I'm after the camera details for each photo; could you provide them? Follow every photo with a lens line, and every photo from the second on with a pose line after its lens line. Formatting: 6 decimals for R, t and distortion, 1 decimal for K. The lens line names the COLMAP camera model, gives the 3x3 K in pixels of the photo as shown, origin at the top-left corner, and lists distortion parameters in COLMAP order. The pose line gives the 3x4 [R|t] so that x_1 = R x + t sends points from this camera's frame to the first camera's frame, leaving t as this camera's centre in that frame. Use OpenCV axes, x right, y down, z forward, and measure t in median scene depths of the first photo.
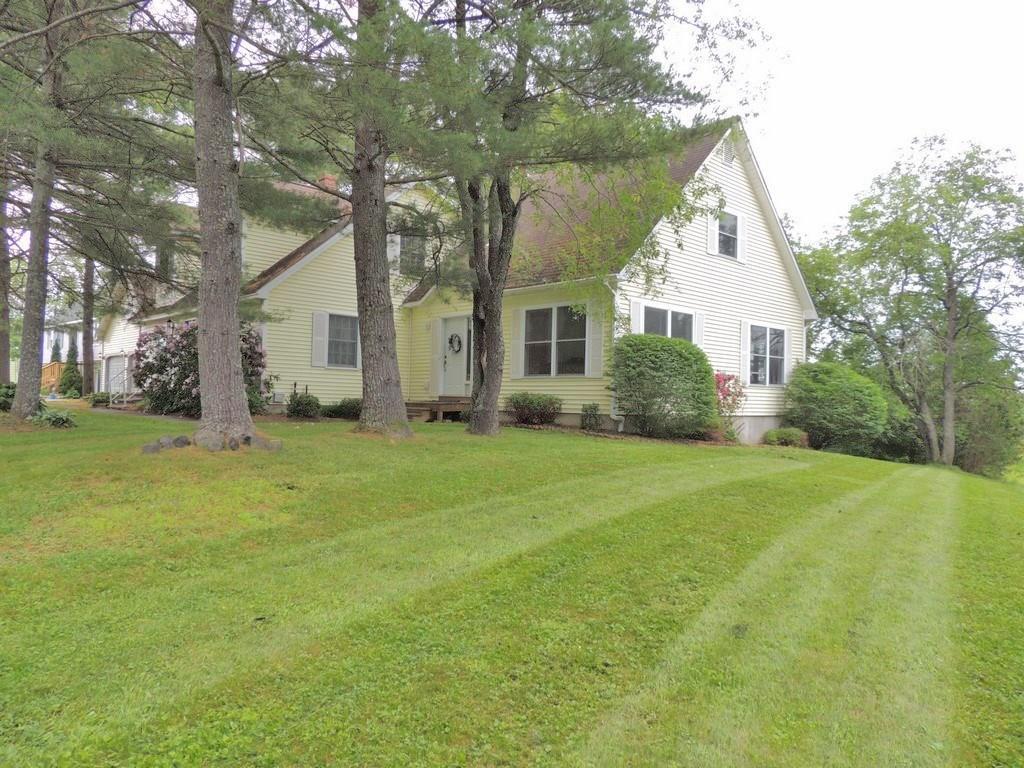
lens RADIAL K [[742.9, 0, 513.4], [0, 742.9, 394.8], [0, 0, 1]] dist [-0.009962, -0.000135]
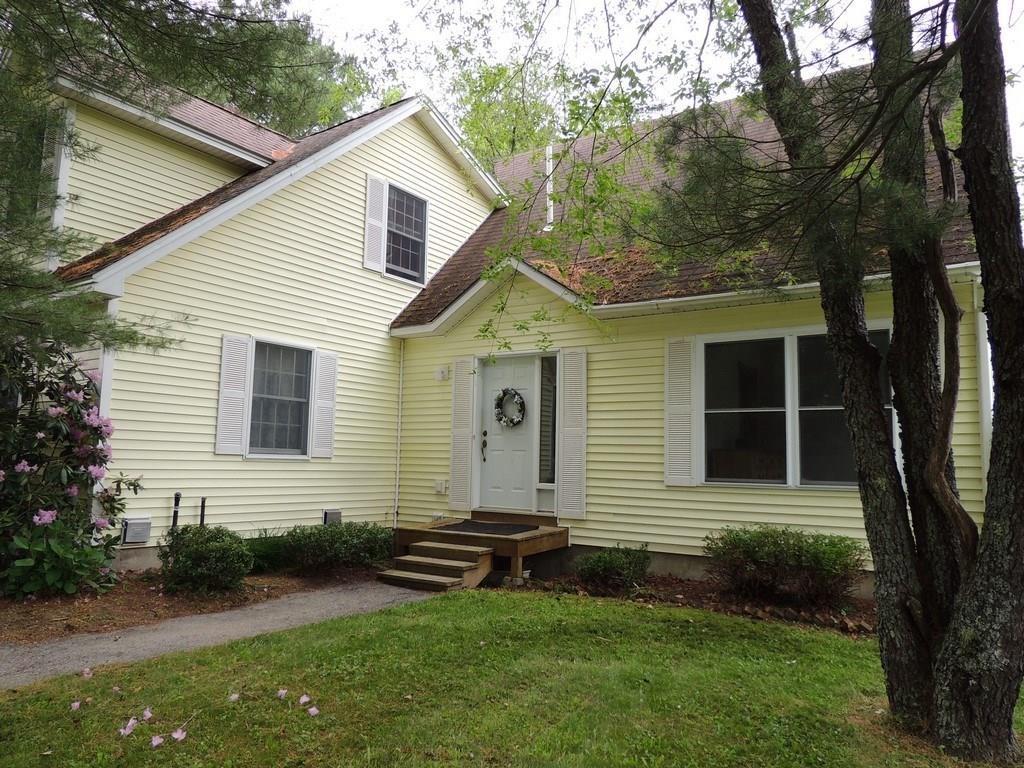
lens RADIAL K [[742.9, 0, 513.4], [0, 742.9, 394.8], [0, 0, 1]] dist [-0.009962, -0.000135]
pose [[0.977626, 0.019722, 0.209425, -0.189716], [-0.004544, 0.997343, -0.072709, -0.042396], [-0.210302, 0.070131, 0.975118, 0.521024]]
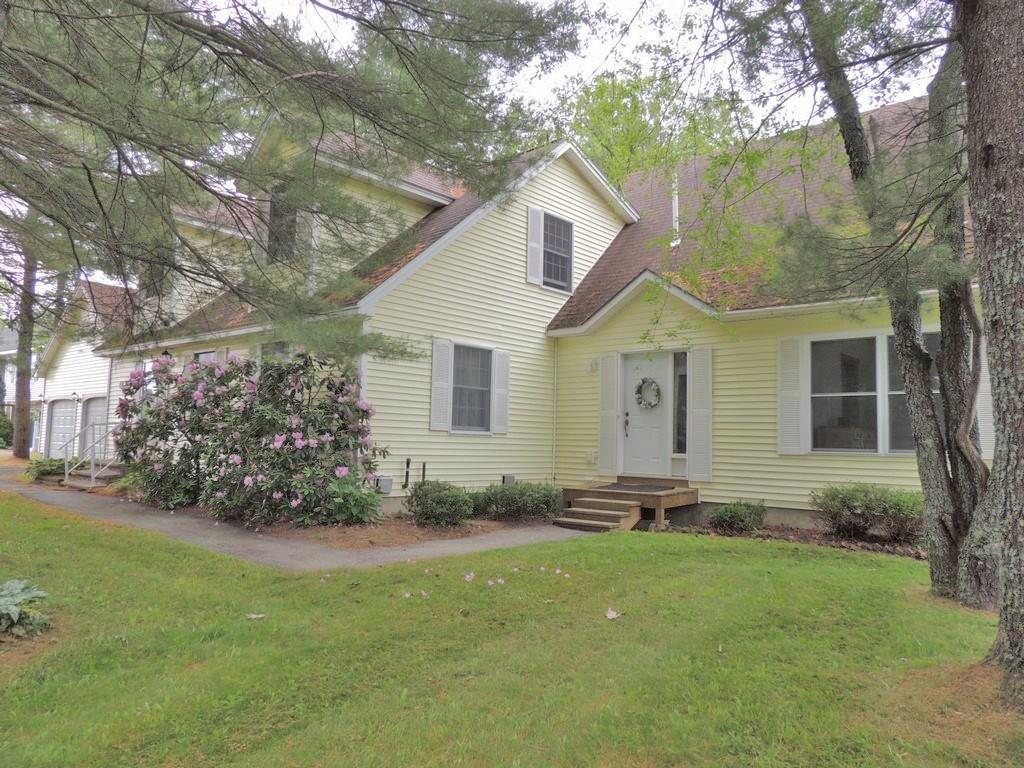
lens RADIAL K [[742.9, 0, 513.4], [0, 742.9, 394.8], [0, 0, 1]] dist [-0.009962, -0.000135]
pose [[0.996960, 0.006824, 0.077619, -0.250800], [-0.002929, 0.998735, -0.050188, -0.037038], [-0.077864, 0.049808, 0.995719, 0.392703]]
